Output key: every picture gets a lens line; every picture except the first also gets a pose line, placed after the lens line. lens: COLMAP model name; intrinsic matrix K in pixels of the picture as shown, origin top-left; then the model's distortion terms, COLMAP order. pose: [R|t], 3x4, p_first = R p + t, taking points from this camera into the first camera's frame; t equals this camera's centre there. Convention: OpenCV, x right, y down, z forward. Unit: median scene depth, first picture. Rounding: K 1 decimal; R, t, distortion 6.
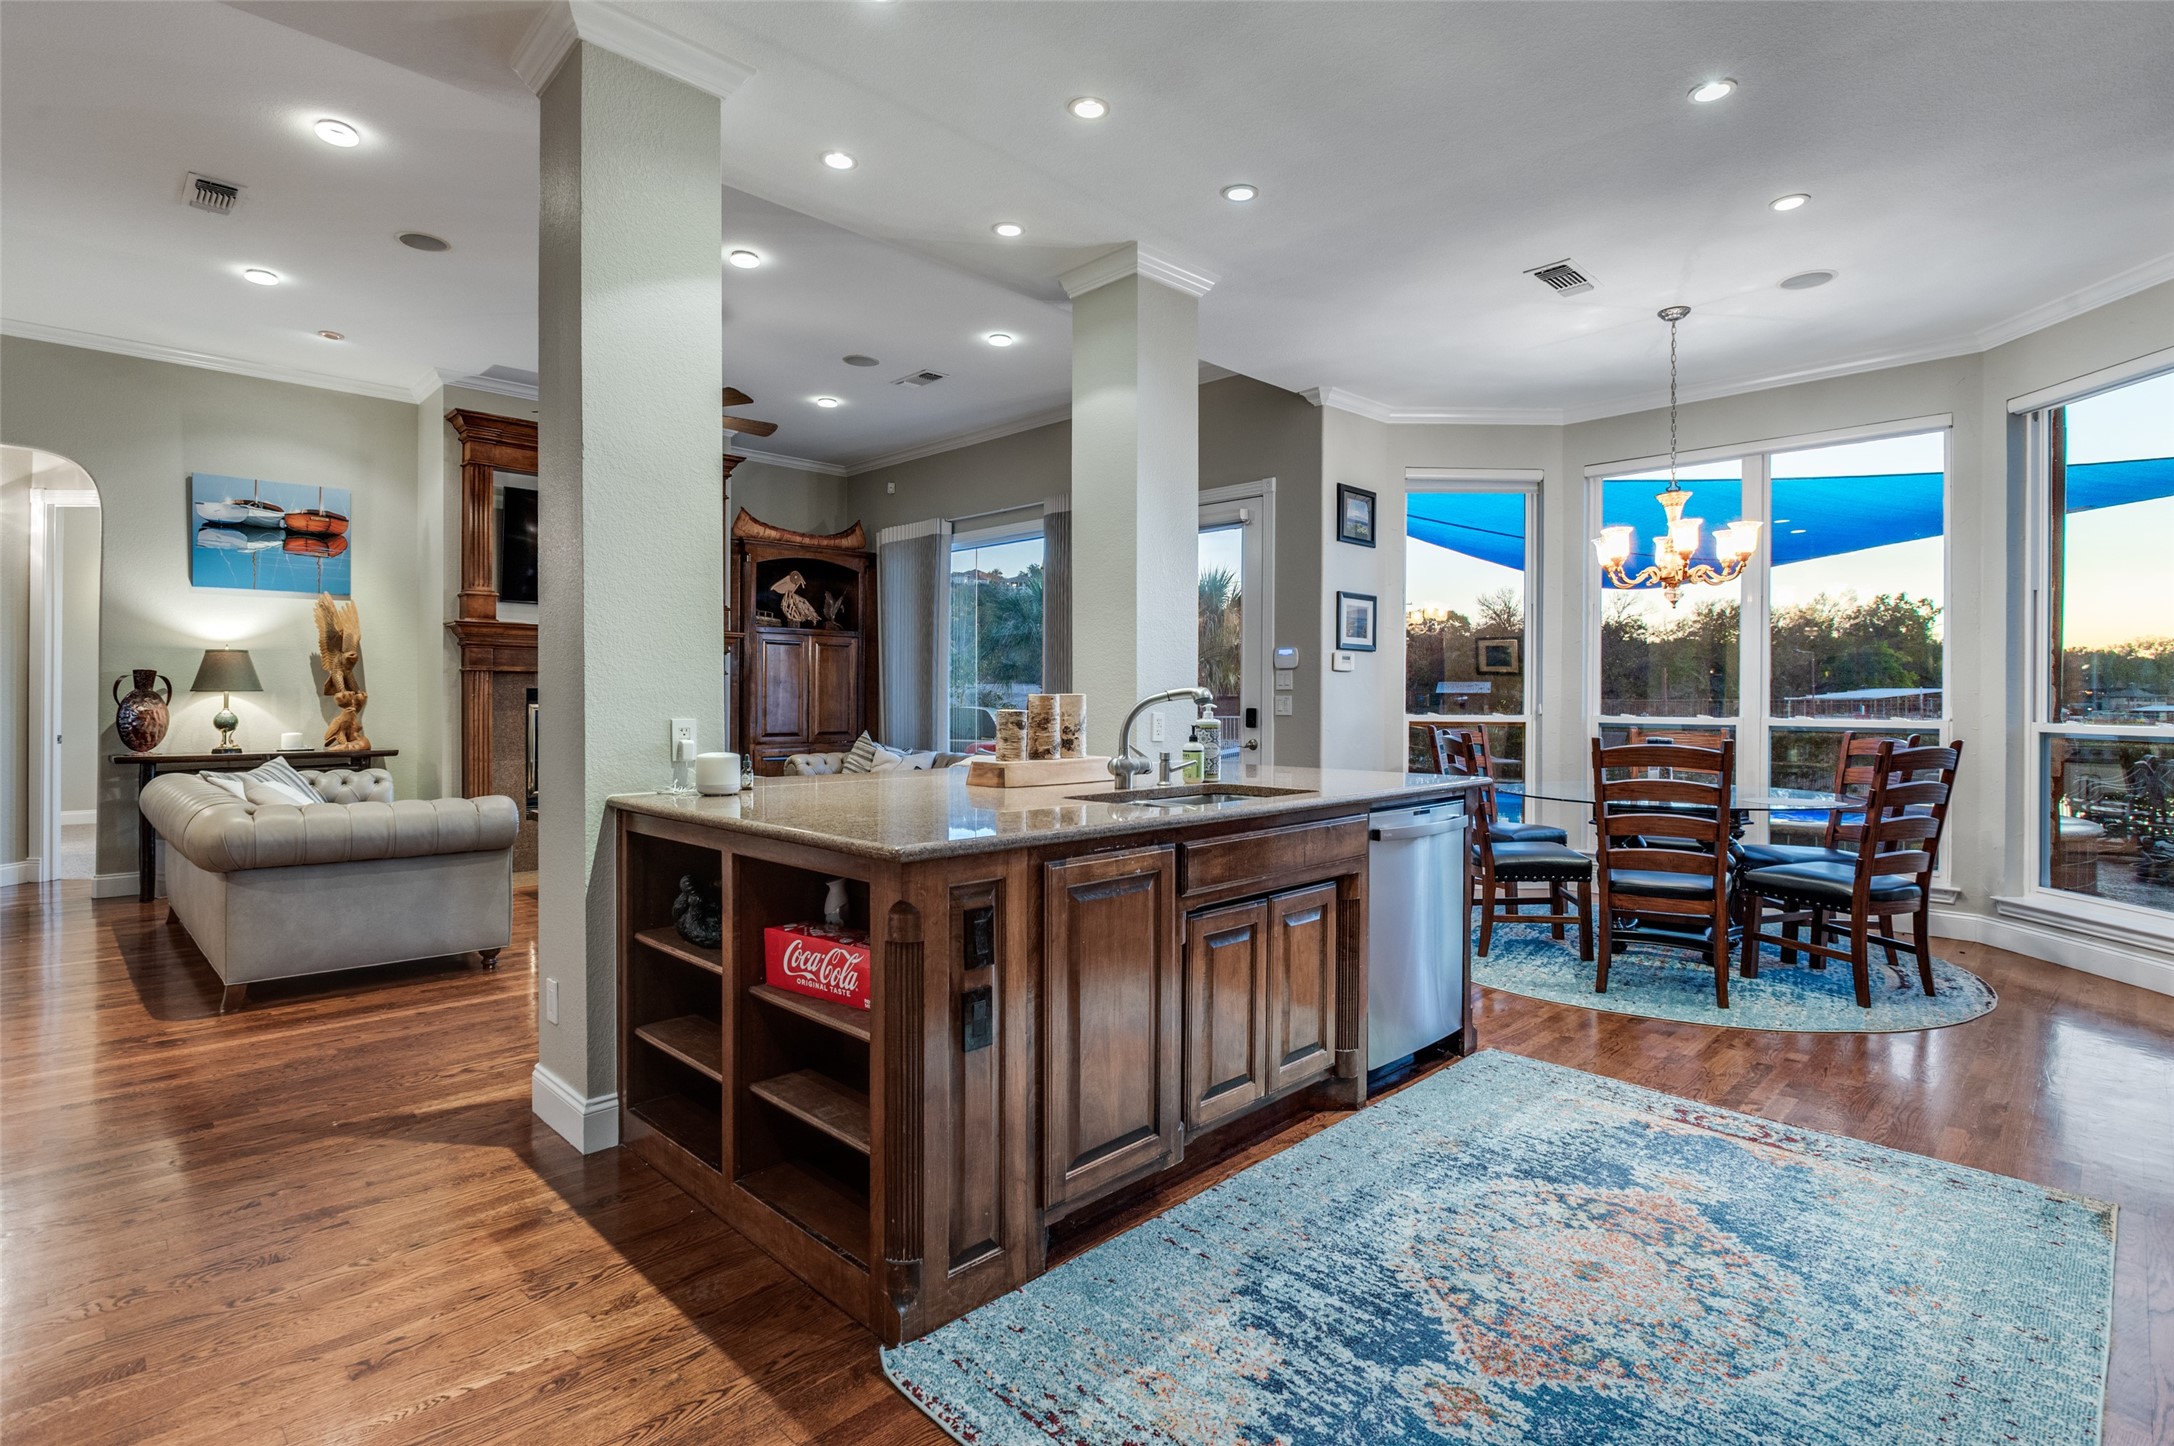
lens RADIAL K [[1056.2, 0, 1088.0], [0, 1056.2, 697.8], [0, 0, 1]] dist [-0.011676, -0.001064]
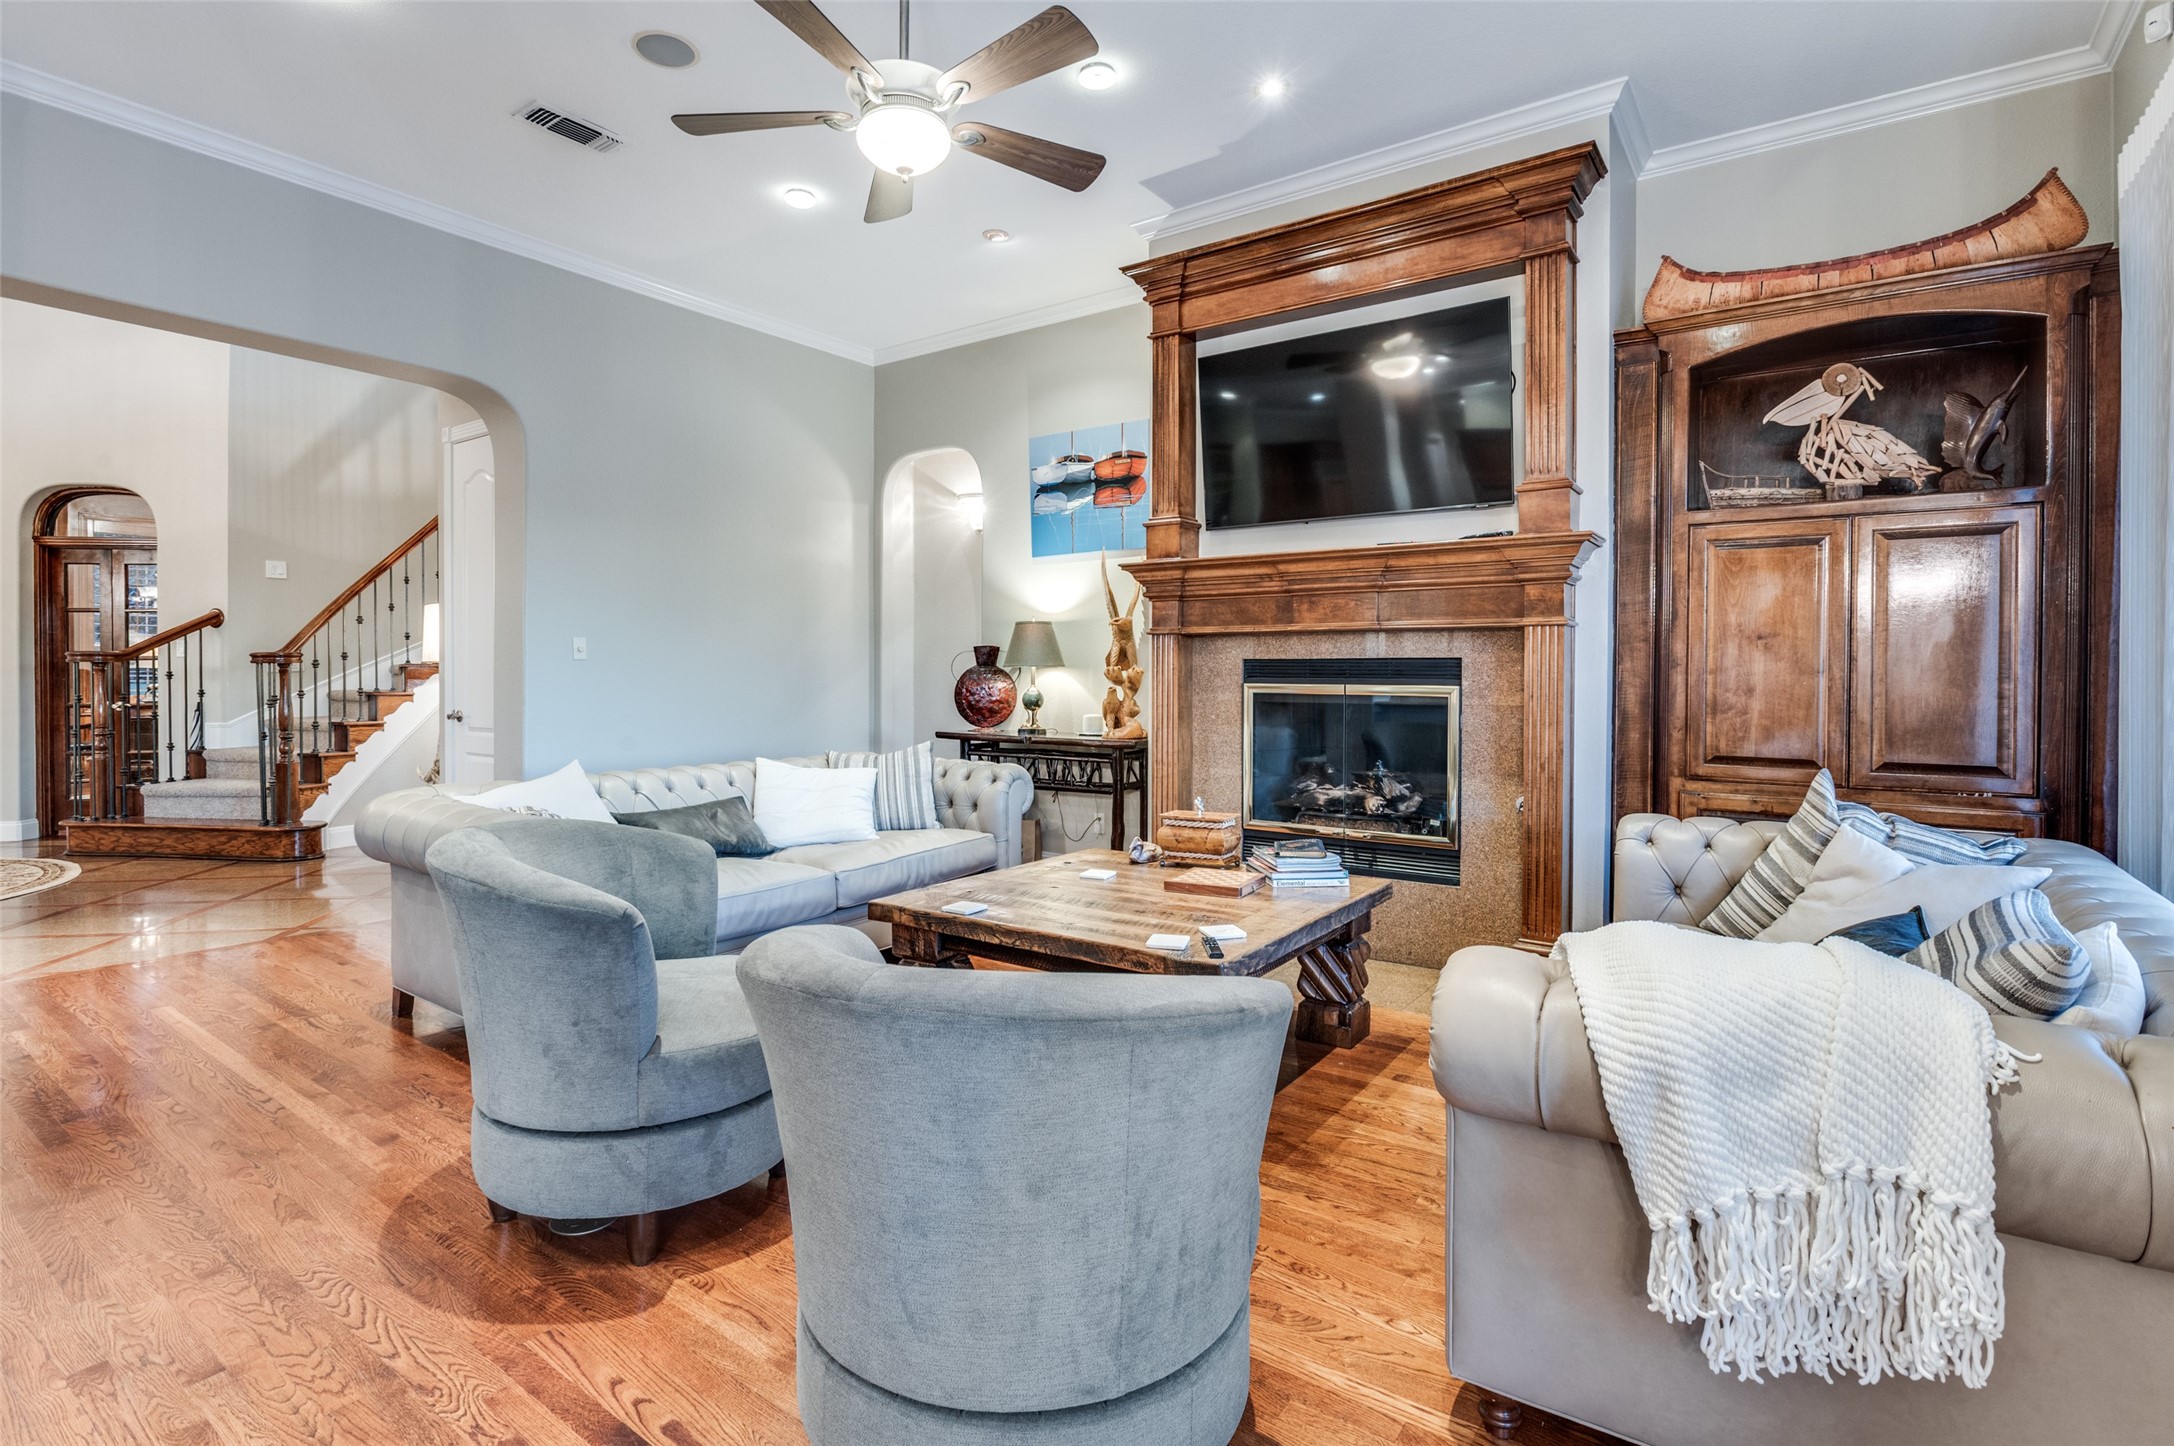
lens RADIAL K [[1063.6, 0, 1088.6], [0, 1063.6, 680.1], [0, 0, 1]] dist [-0.011420, 0.000024]
pose [[0.156988, 0.005215, -0.987587, 0.110125], [0.000155, 0.999986, 0.005305, 0.000341], [0.987601, -0.000986, 0.156985, 0.874009]]
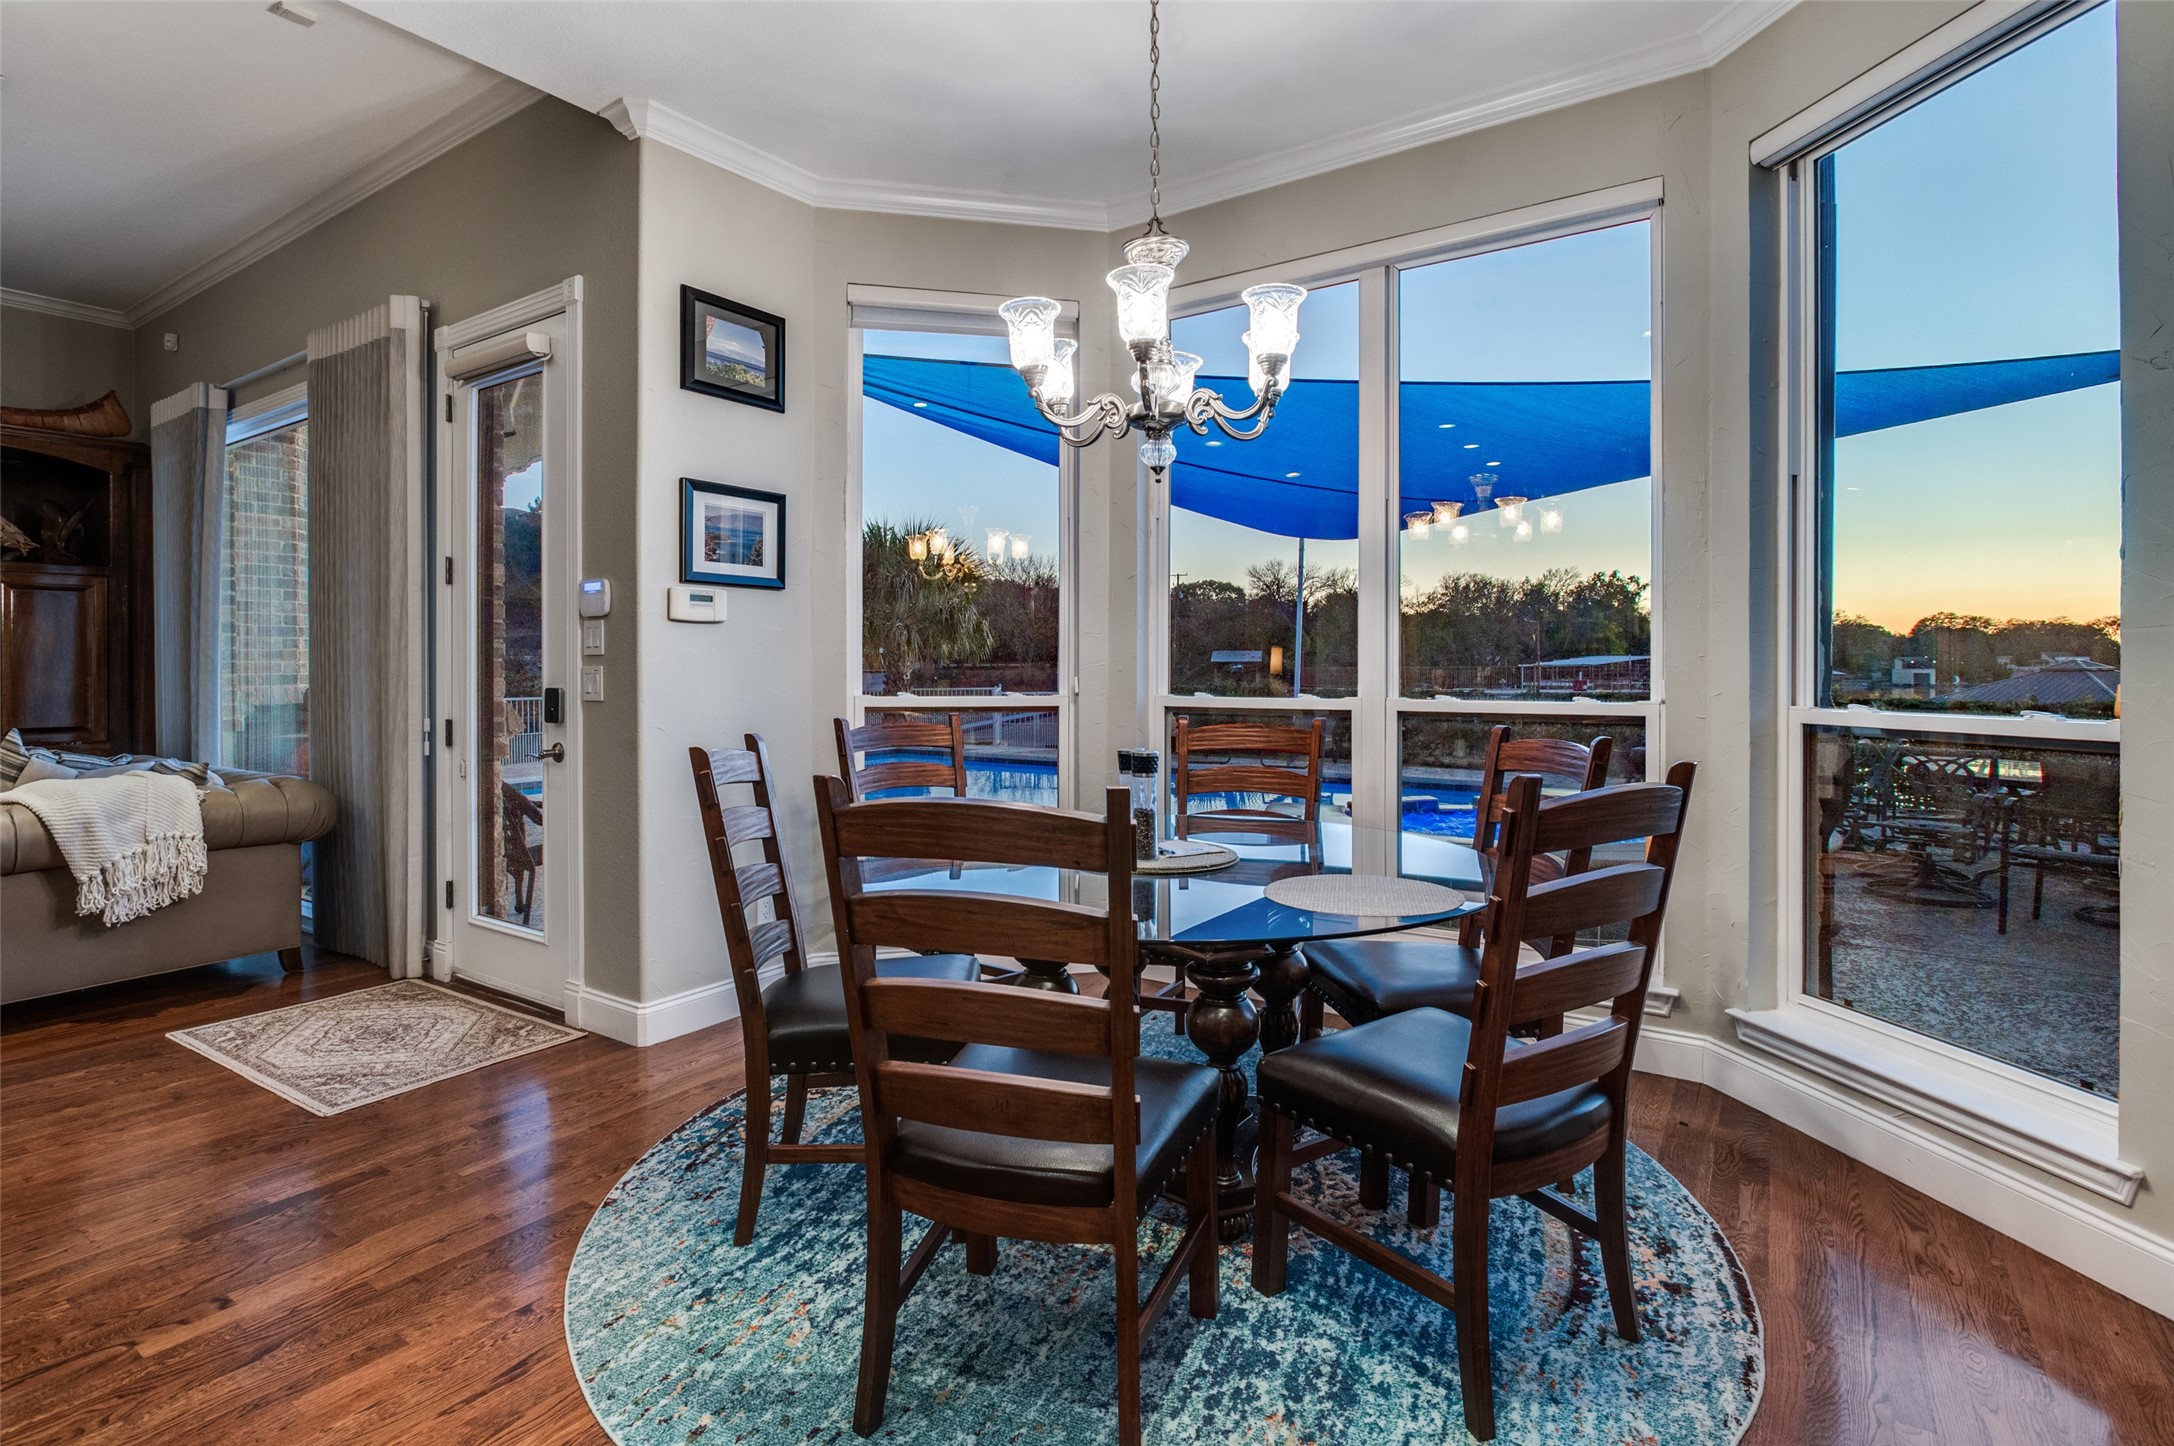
lens RADIAL K [[1035.8, 0, 1081.3], [0, 1035.8, 671.0], [0, 0, 1]] dist [-0.012031, -0.000304]
pose [[0.983337, -0.005975, 0.181695, 0.333089], [0.005358, 0.999978, 0.003885, -0.000217], [-0.181714, -0.002847, 0.983347, 0.409954]]
